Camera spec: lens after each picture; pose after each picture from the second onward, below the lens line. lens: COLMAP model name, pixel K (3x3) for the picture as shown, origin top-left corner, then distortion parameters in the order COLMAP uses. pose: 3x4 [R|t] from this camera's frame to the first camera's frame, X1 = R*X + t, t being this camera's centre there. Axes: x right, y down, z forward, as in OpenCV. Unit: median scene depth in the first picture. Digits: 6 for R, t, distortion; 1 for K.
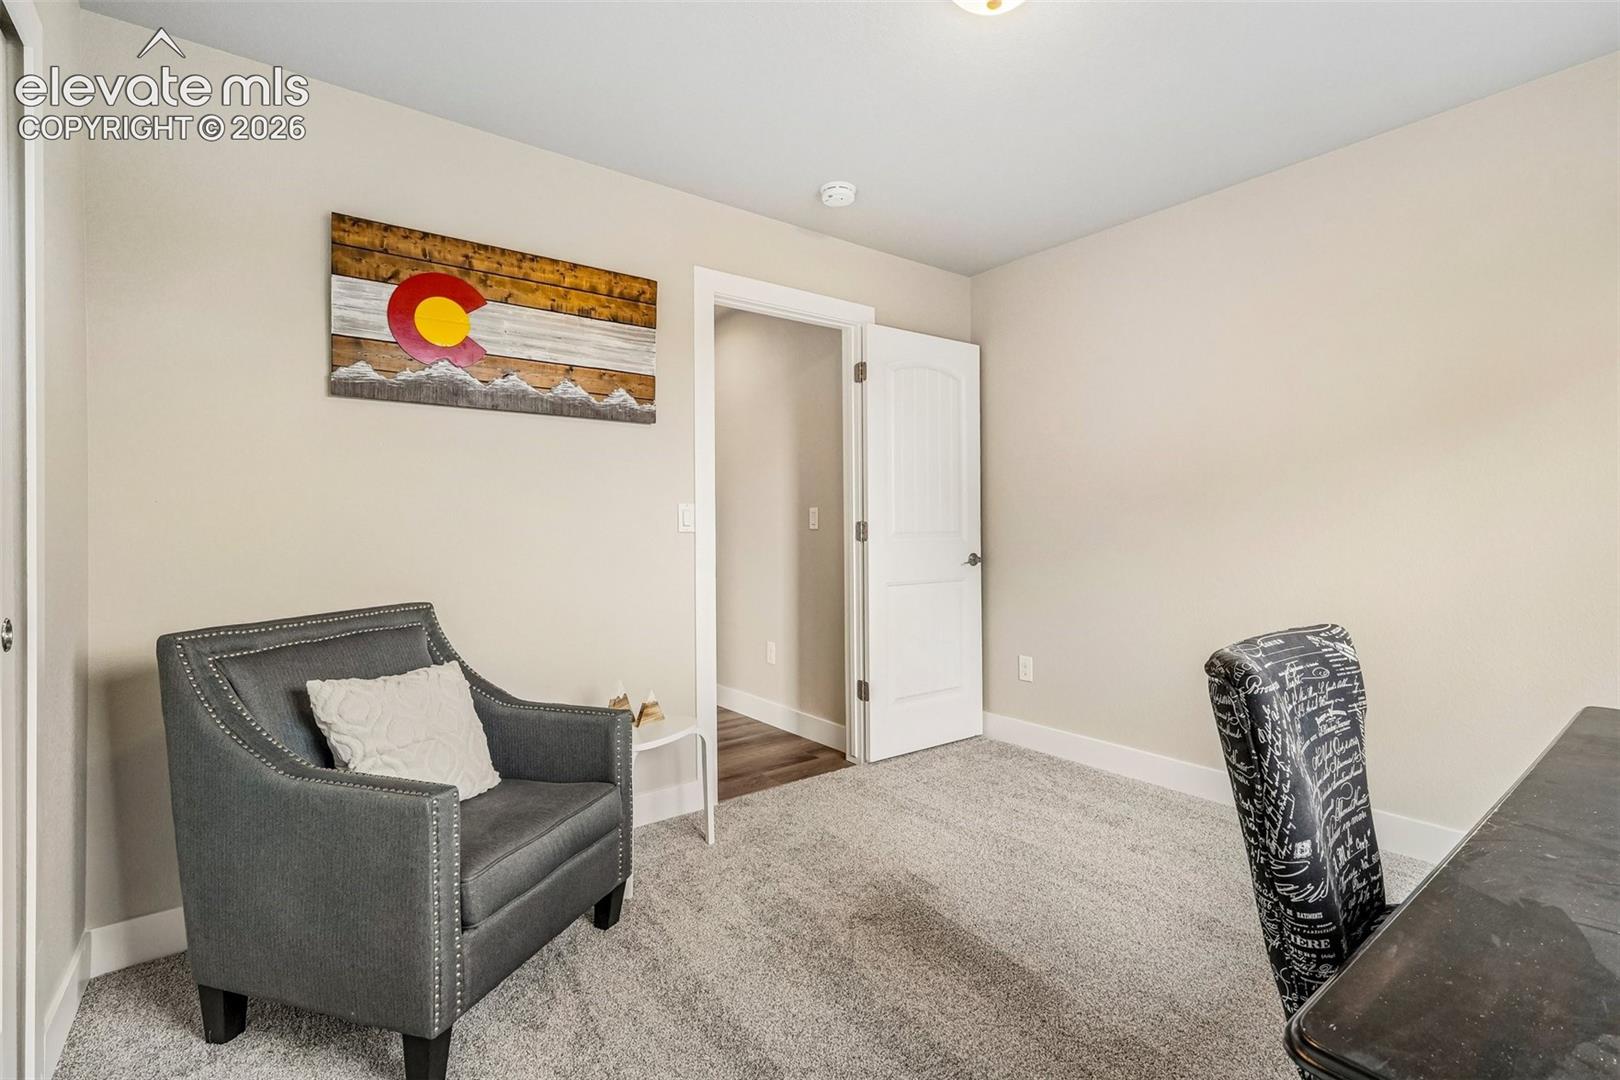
lens RADIAL K [[709.3, 0, 872.3], [0, 709.3, 521.2], [0, 0, 1]] dist [-0.001808, 0.001542]
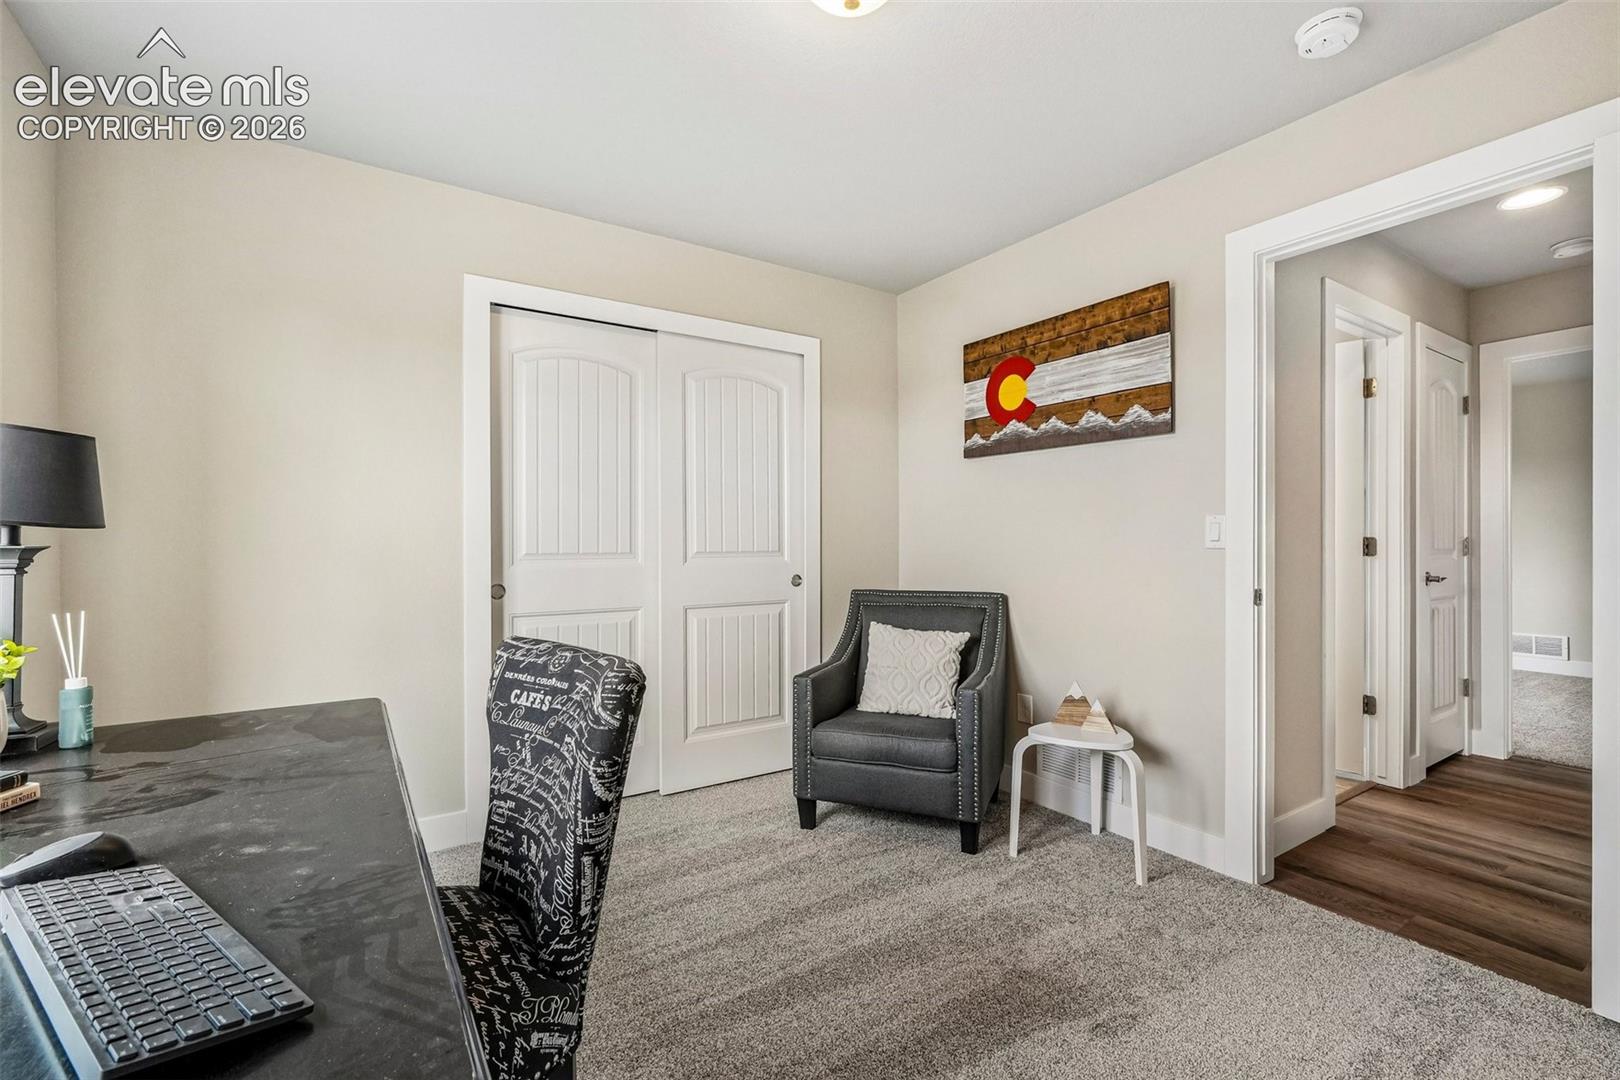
lens RADIAL K [[709.3, 0, 805.7], [0, 709.3, 541.5], [0, 0, 1]] dist [-0.001808, 0.001542]
pose [[-0.093927, 0.009536, -0.995533, 0.757369], [0.005926, 0.999942, 0.009019, -0.004686], [0.995561, -0.005052, -0.093978, 0.676881]]
